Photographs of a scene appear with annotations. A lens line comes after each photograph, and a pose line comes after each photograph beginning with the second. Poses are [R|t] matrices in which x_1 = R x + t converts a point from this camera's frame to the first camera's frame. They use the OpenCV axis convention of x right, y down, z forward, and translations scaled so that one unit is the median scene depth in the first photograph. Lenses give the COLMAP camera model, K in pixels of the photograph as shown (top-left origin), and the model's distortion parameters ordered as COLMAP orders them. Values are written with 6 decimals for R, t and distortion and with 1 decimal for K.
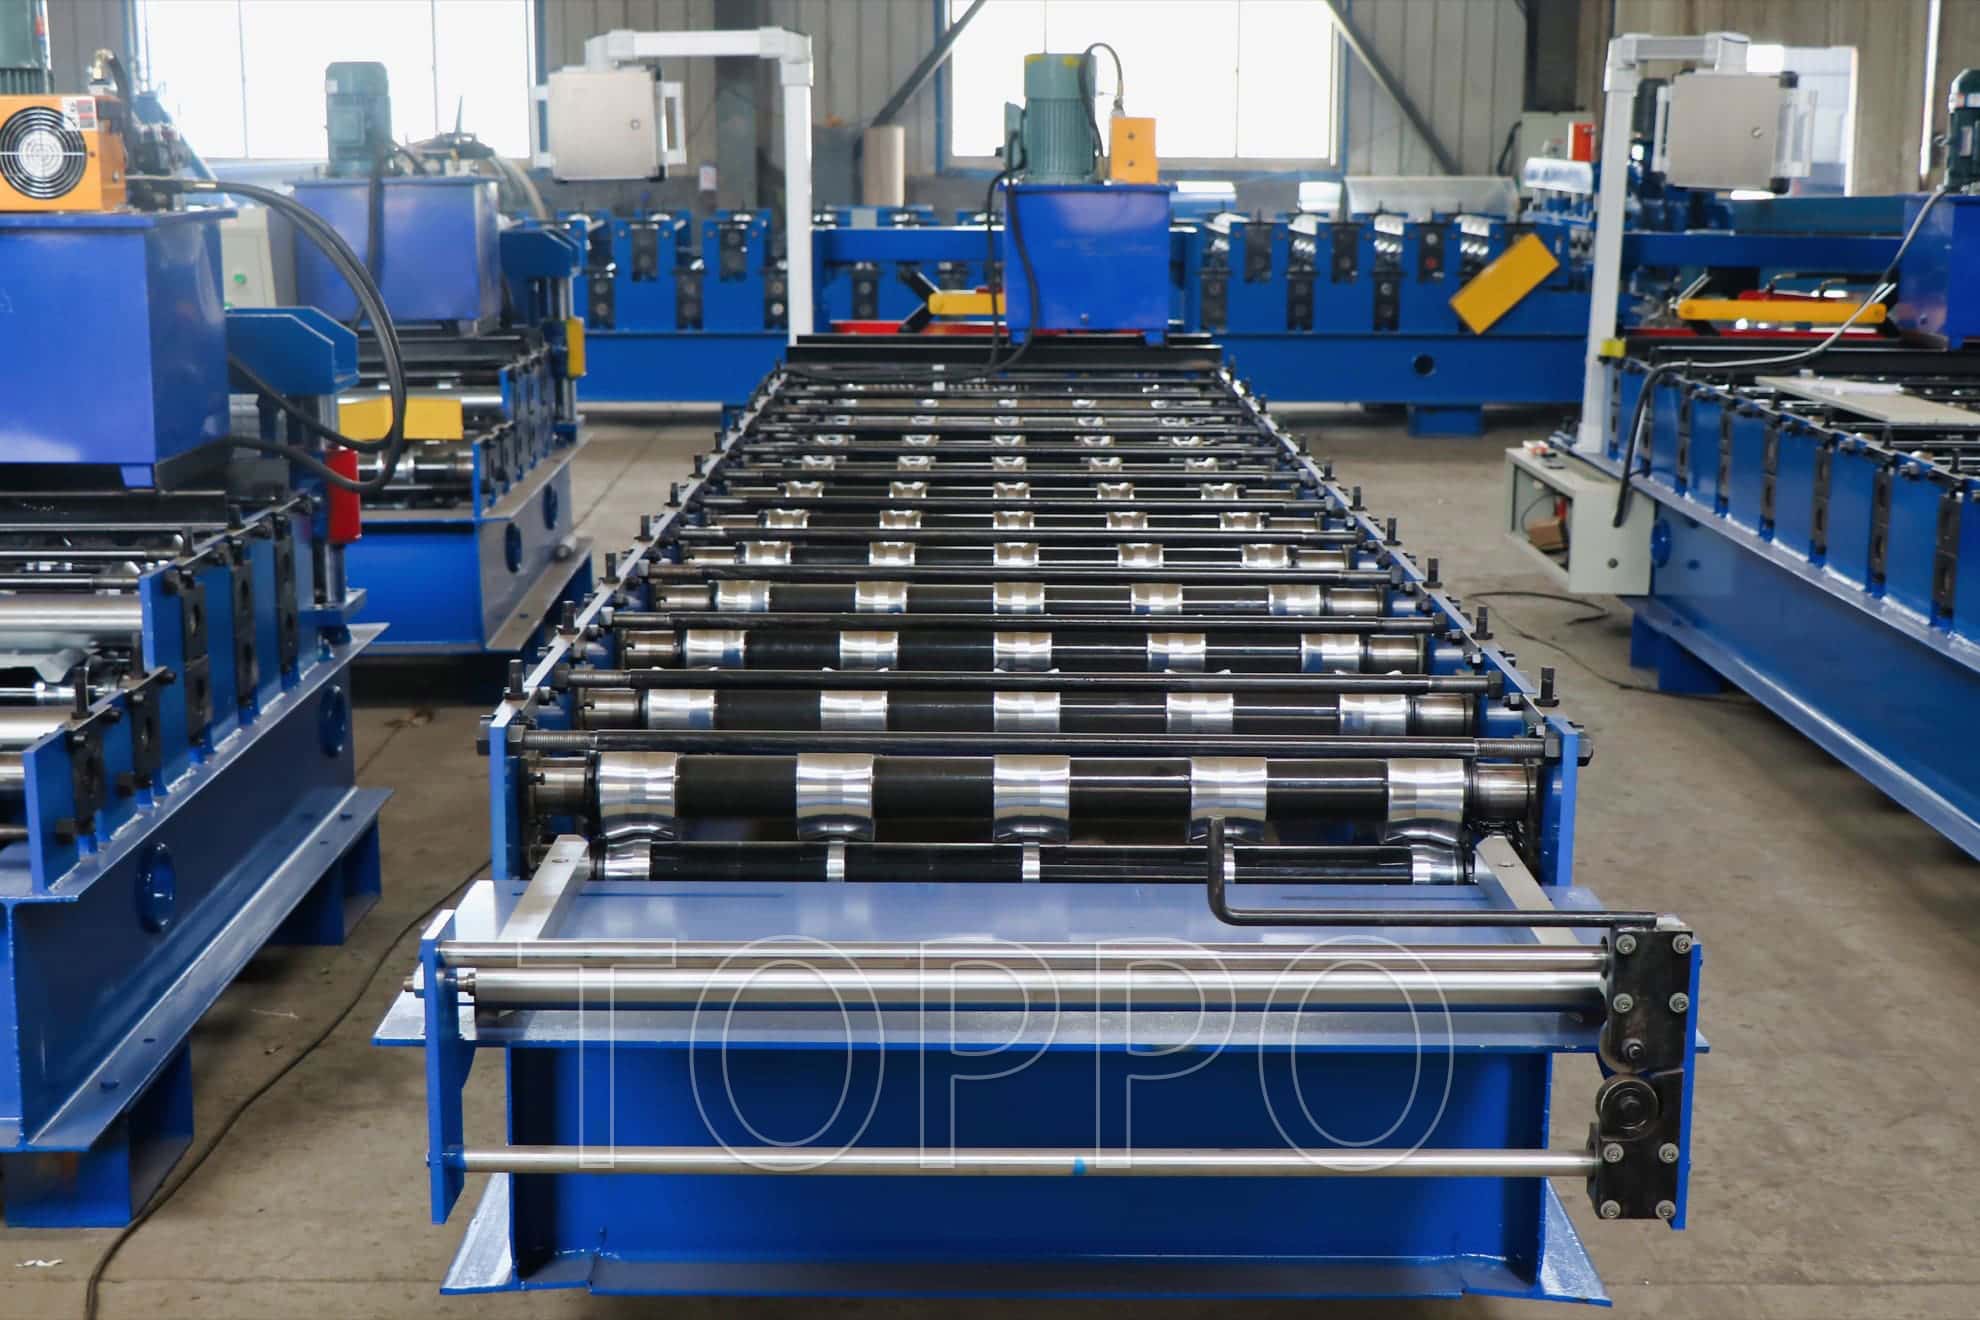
lens RADIAL K [[2920.1, 0, 982.2], [0, 2920.1, 685.6], [0, 0, 1]] dist [-0.092892, 0.429215]
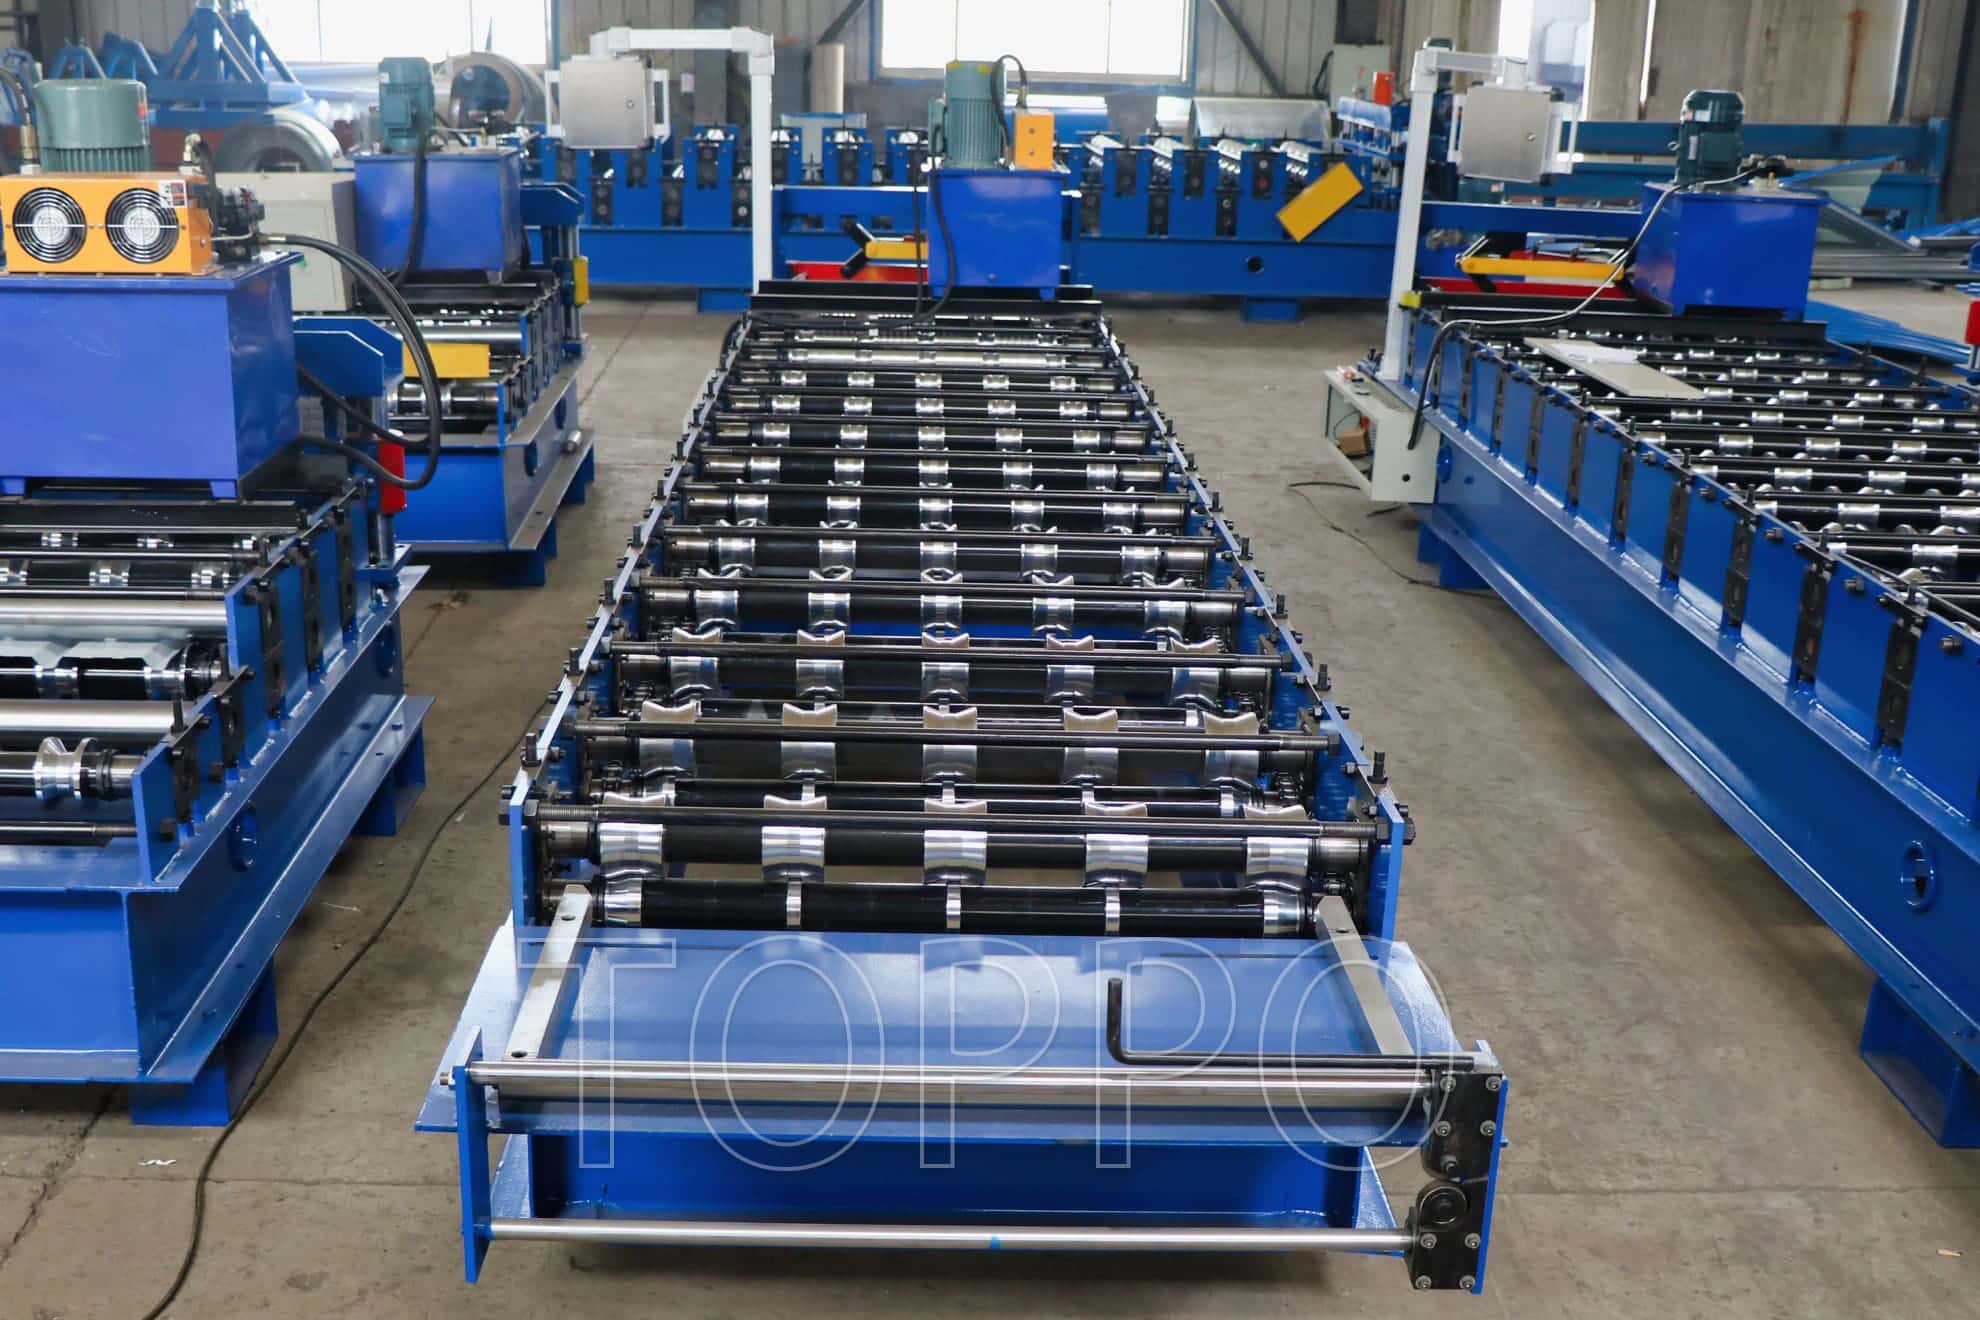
lens RADIAL K [[2258.6, 0, 953.0], [0, 2258.6, 692.6], [0, 0, 1]] dist [-0.163840, 0.280996]
pose [[0.999559, 0.013613, 0.026389, -0.006122], [-0.016463, 0.993688, 0.110966, -0.083809], [-0.024711, -0.111351, 0.993474, 0.045297]]
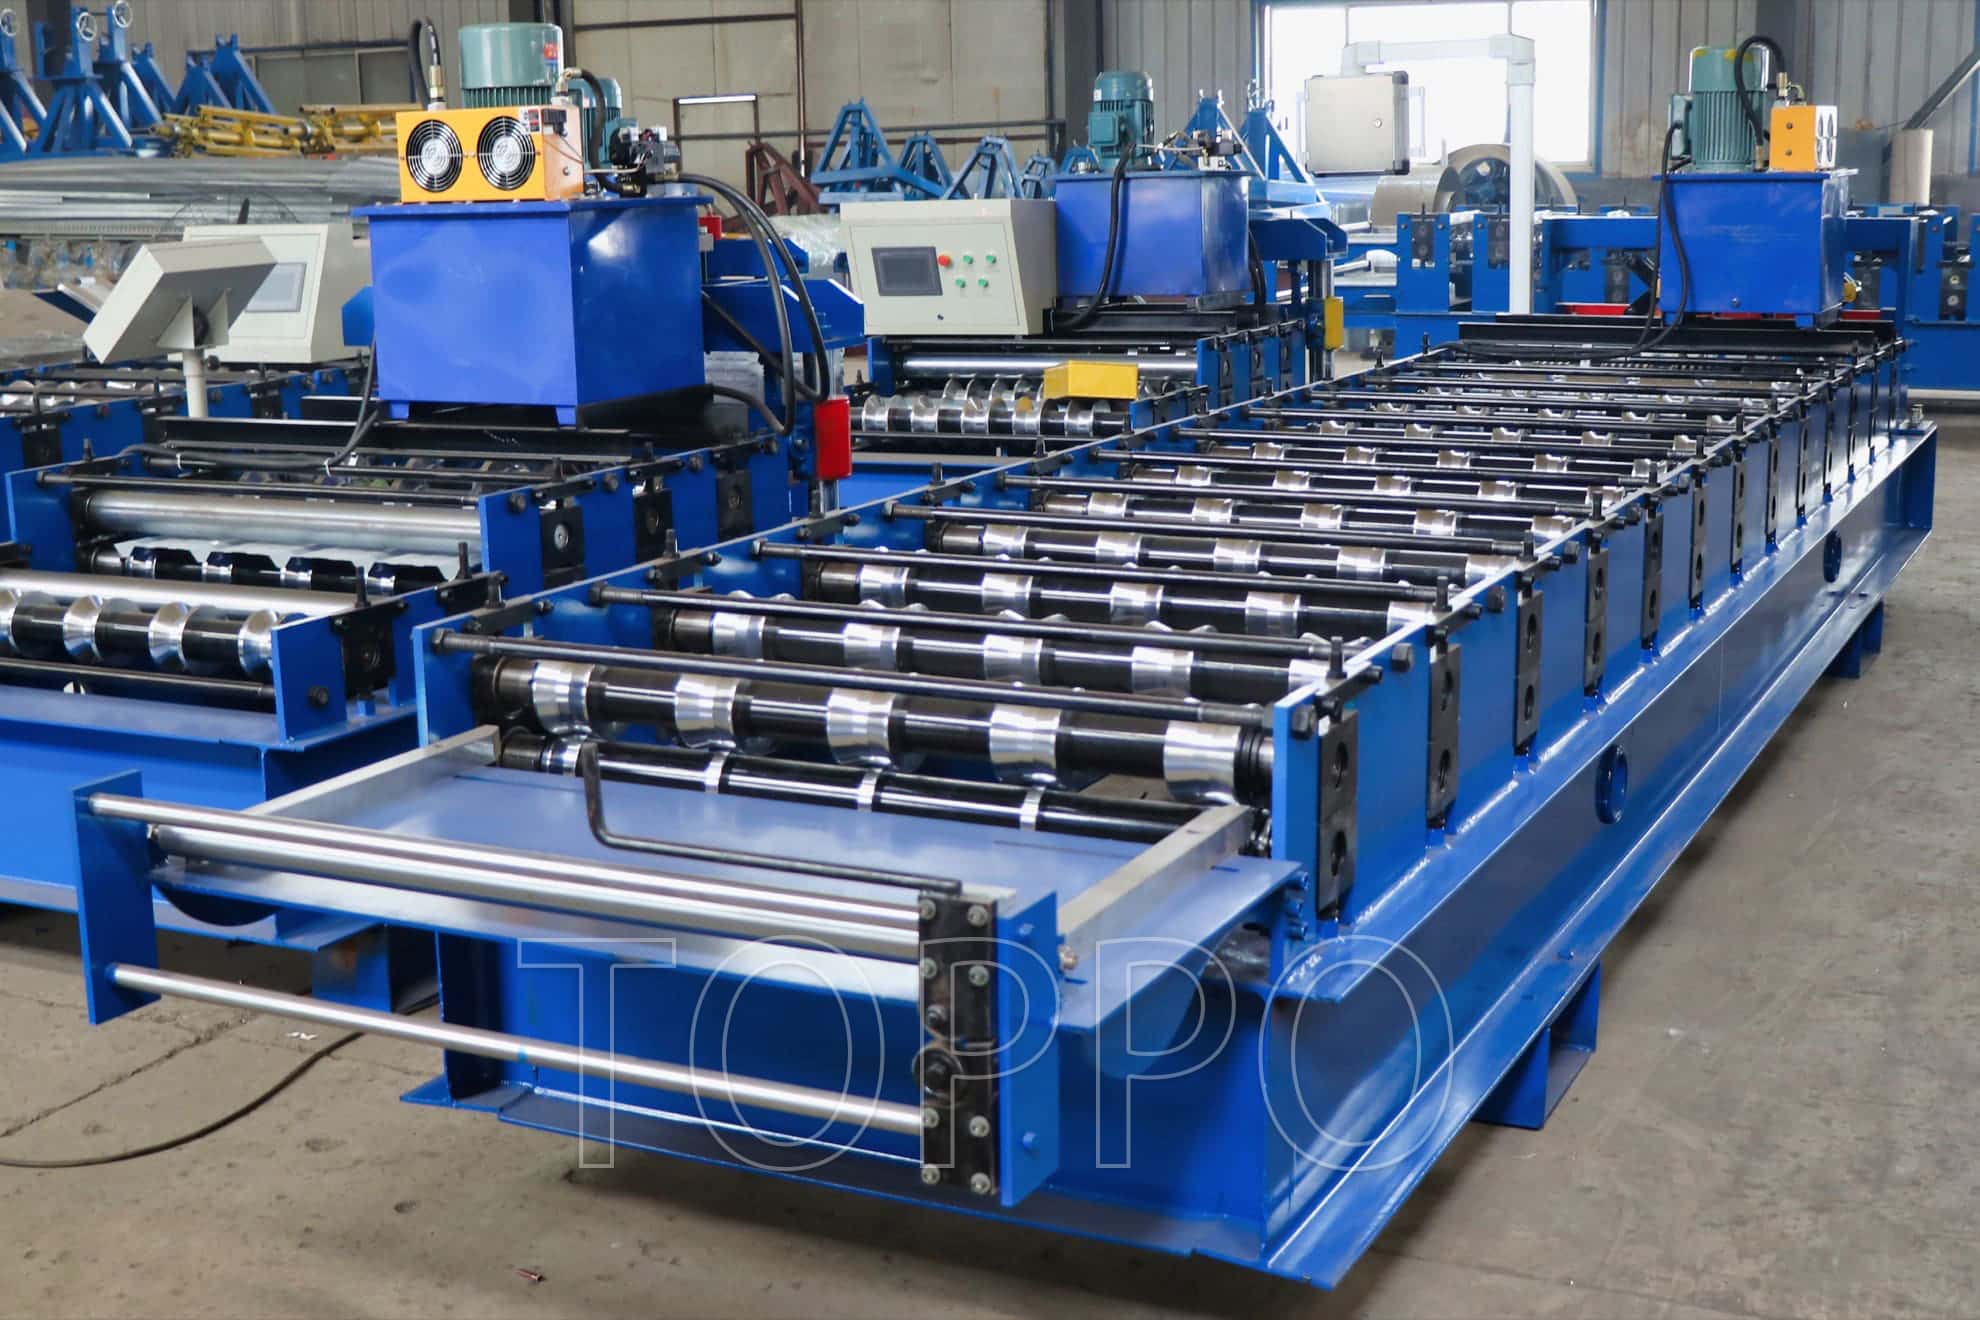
lens RADIAL K [[2522.9, 0, 956.9], [0, 2522.9, 663.0], [0, 0, 1]] dist [-0.098205, 0.102600]
pose [[0.890954, 0.072004, -0.448349, 0.293185], [-0.064776, 0.997404, 0.031460, -0.010823], [0.449451, 0.001013, 0.893305, 0.114963]]
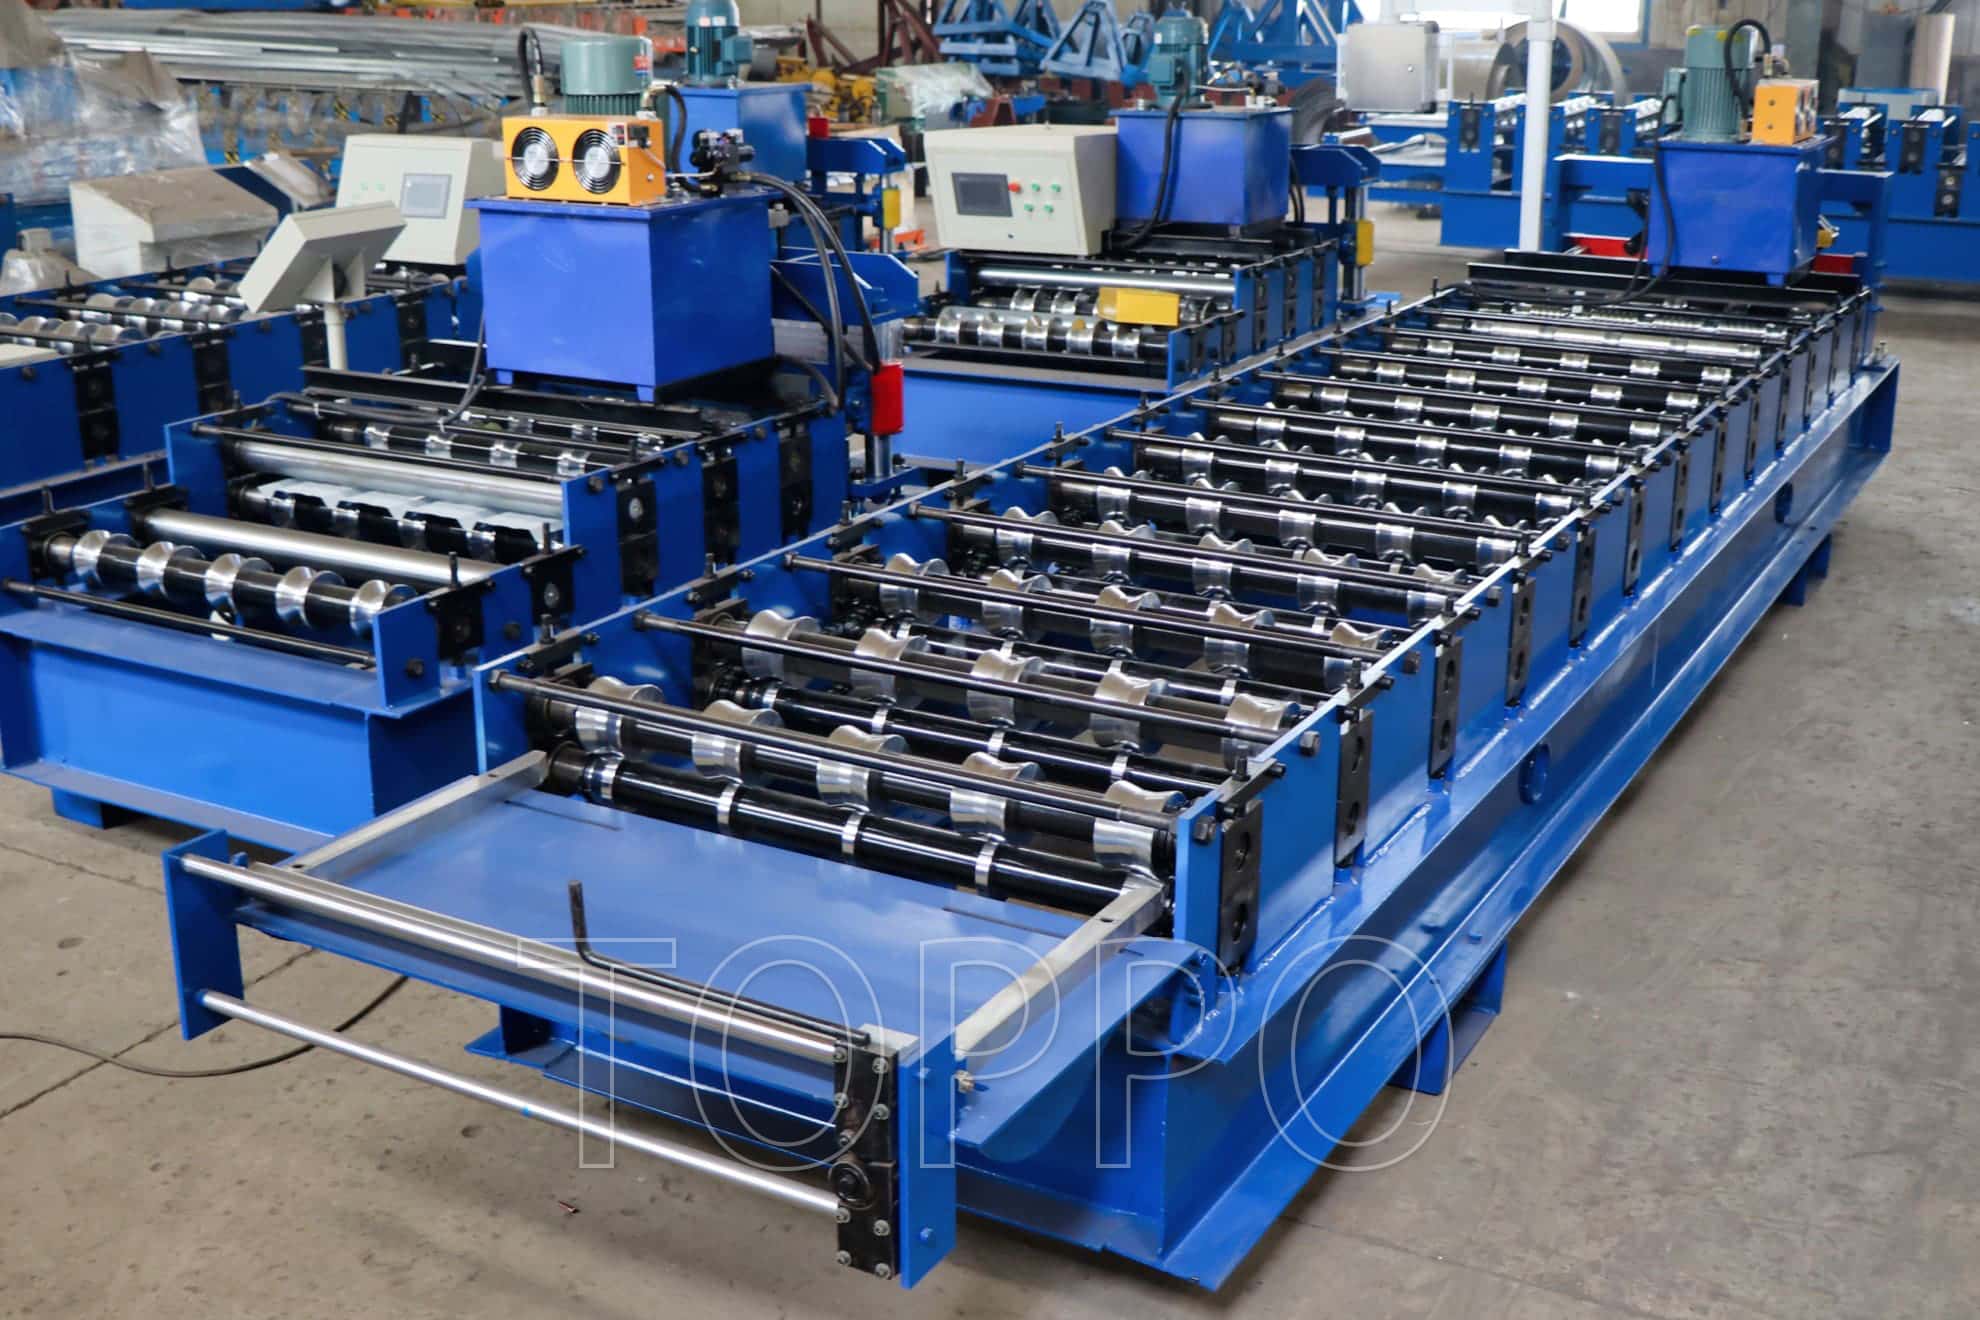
lens RADIAL K [[2240.6, 0, 993.3], [0, 2240.6, 606.0], [0, 0, 1]] dist [-0.084789, 0.059694]
pose [[0.871858, 0.137422, -0.470084, 0.326624], [-0.092781, 0.988791, 0.116980, -0.098135], [0.480891, -0.058376, 0.874835, 0.117546]]
